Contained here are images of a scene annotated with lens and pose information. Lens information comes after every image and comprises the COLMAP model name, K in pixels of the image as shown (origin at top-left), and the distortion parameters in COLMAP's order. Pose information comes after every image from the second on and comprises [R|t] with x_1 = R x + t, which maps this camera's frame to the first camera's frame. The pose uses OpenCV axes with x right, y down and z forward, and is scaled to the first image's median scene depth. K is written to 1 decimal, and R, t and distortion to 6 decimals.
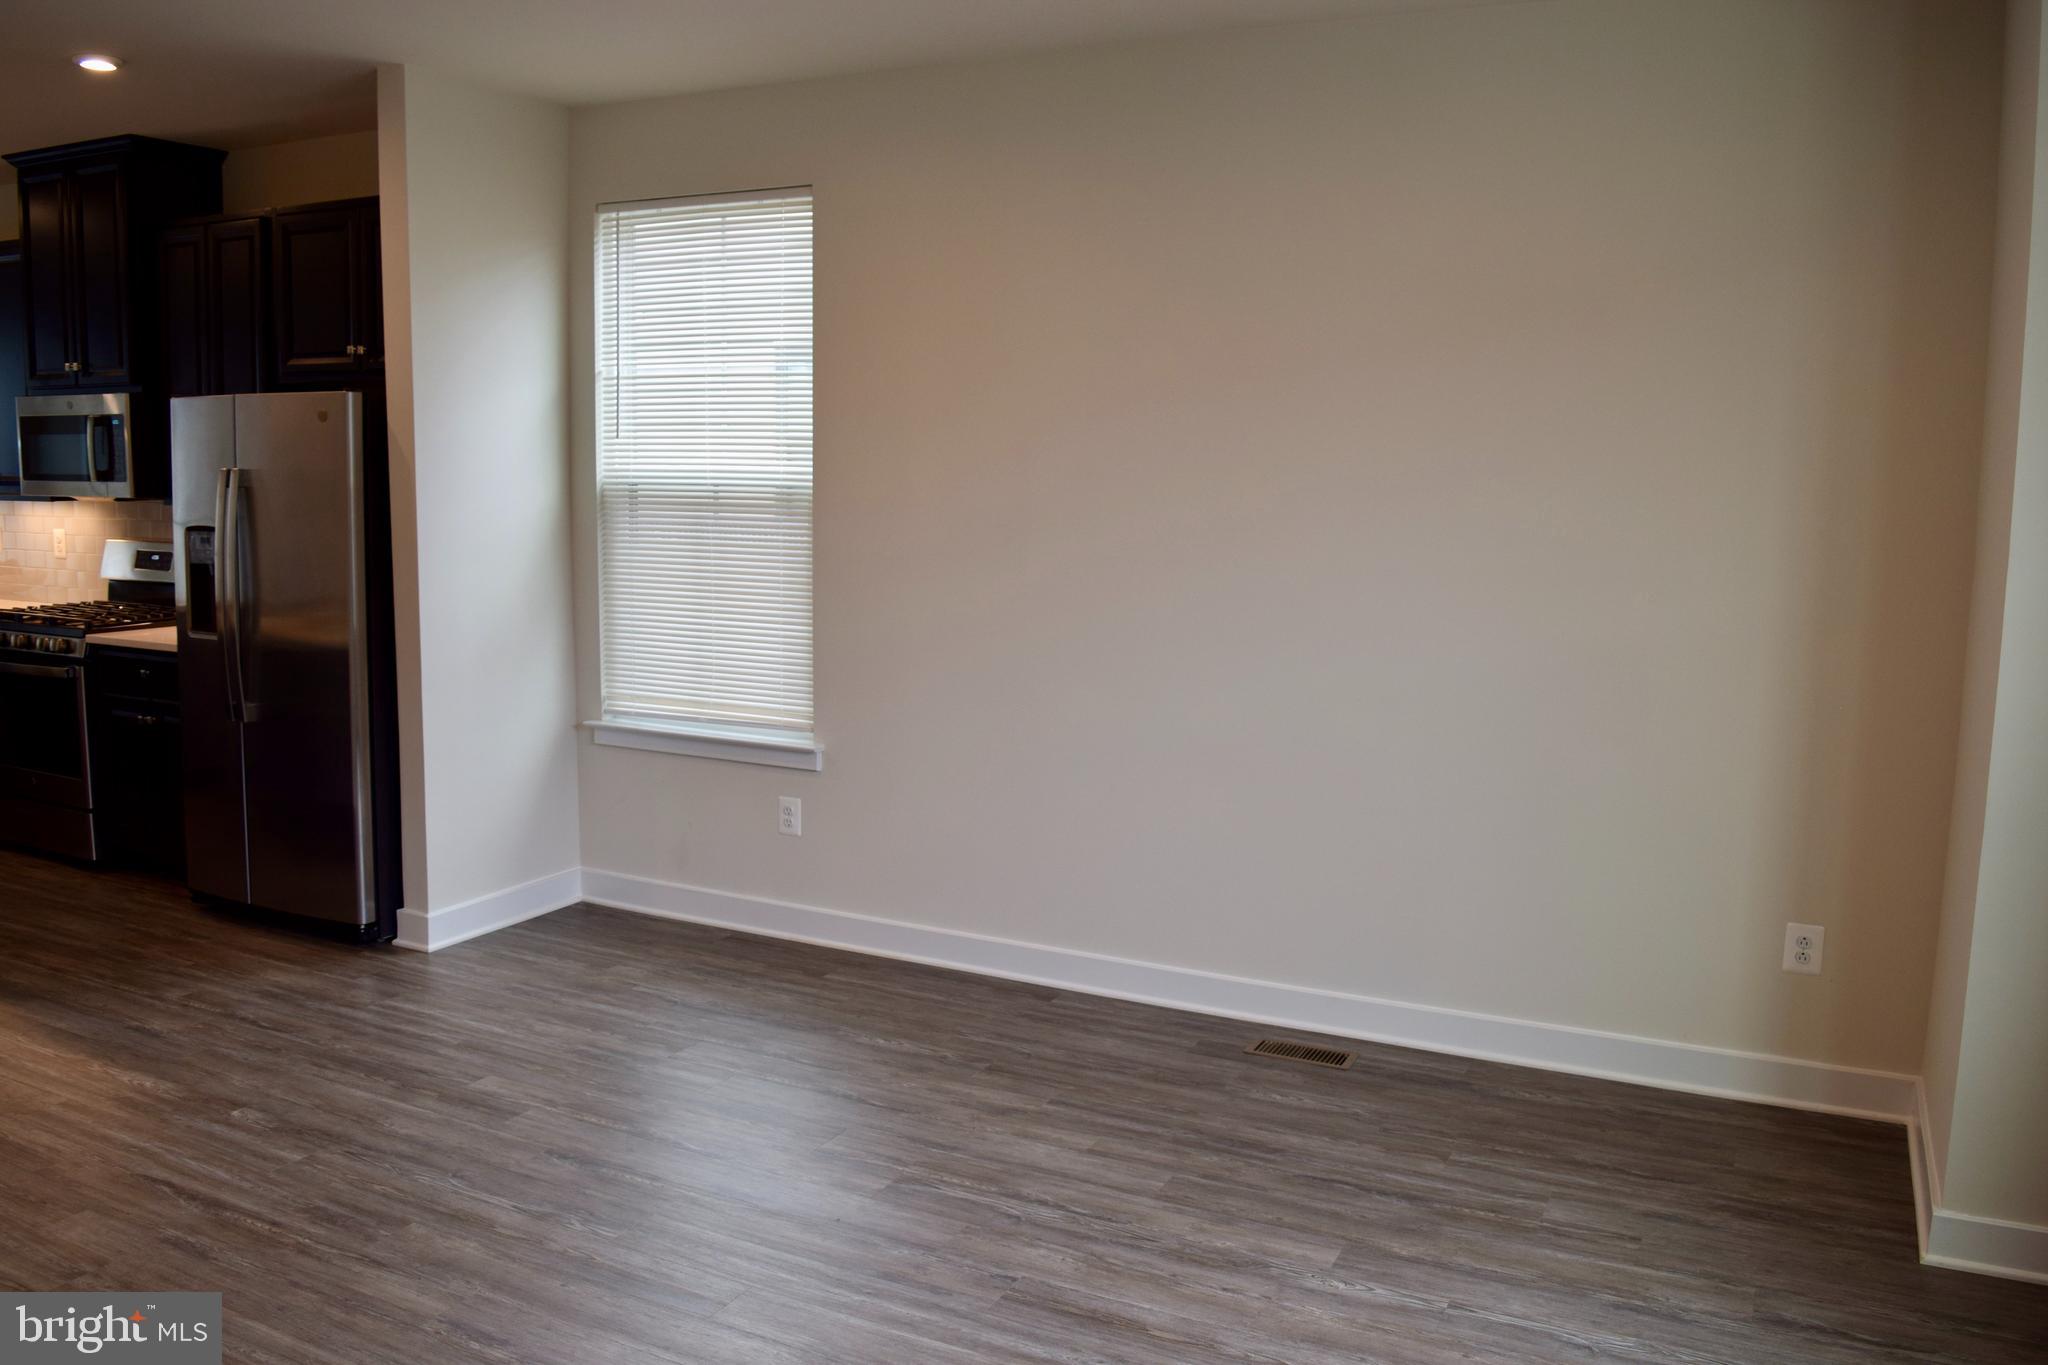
lens RADIAL K [[1603.7, 0, 1020.8], [0, 1603.7, 671.1], [0, 0, 1]] dist [-0.096057, 0.021184]
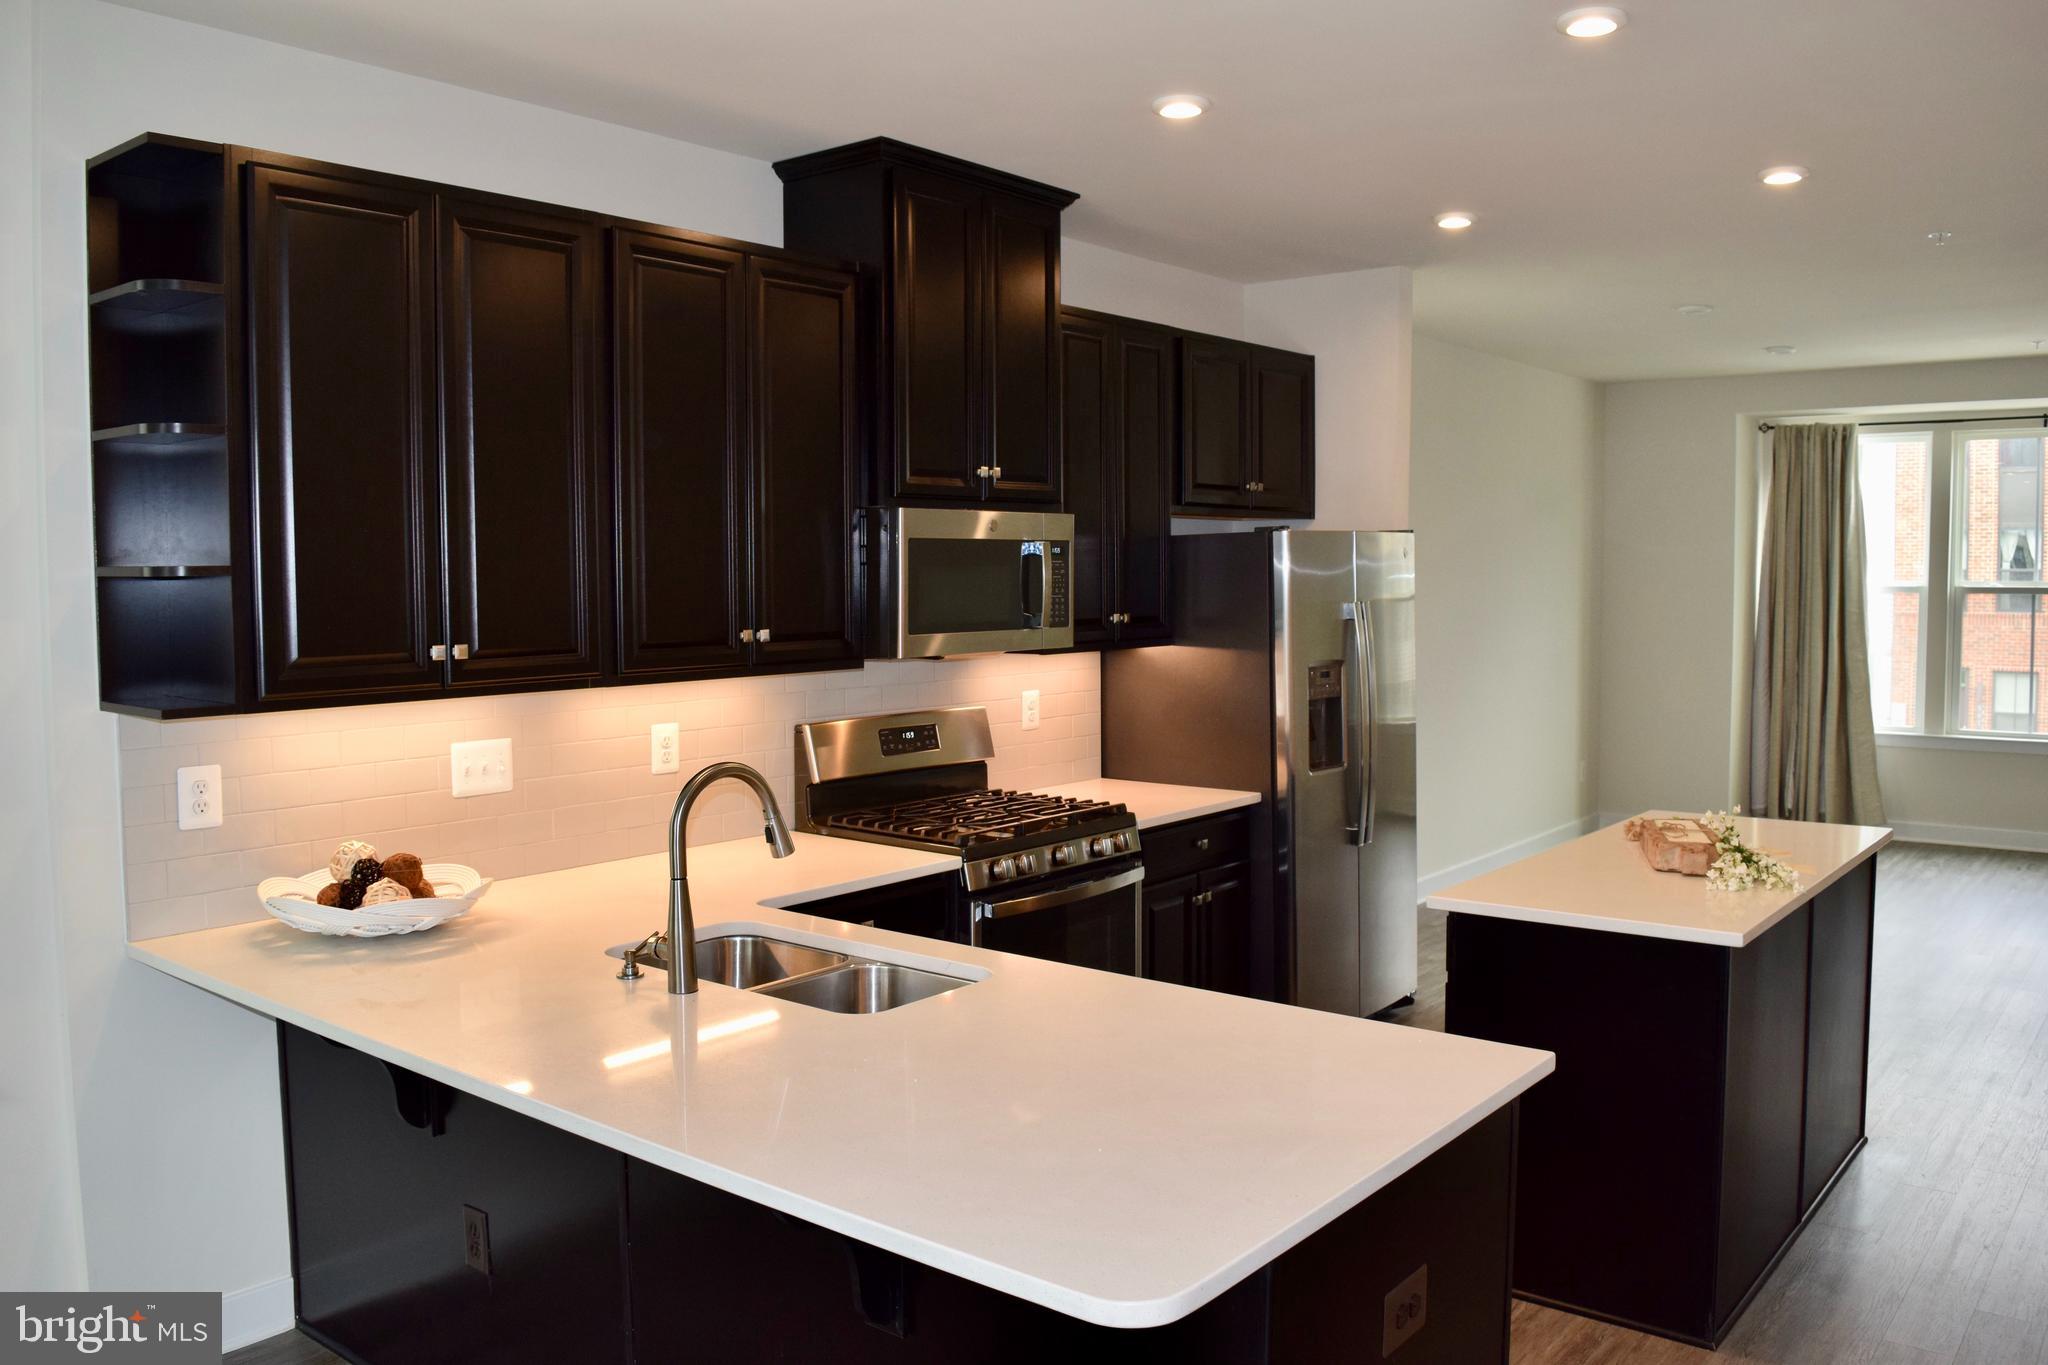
lens RADIAL K [[1603.7, 0, 1020.8], [0, 1603.7, 671.1], [0, 0, 1]] dist [-0.096057, 0.021184]
pose [[0.210098, -0.077451, 0.974608, -1.796290], [0.134456, 0.989674, 0.049663, -0.187941], [-0.968391, 0.120608, 0.218342, 1.116722]]
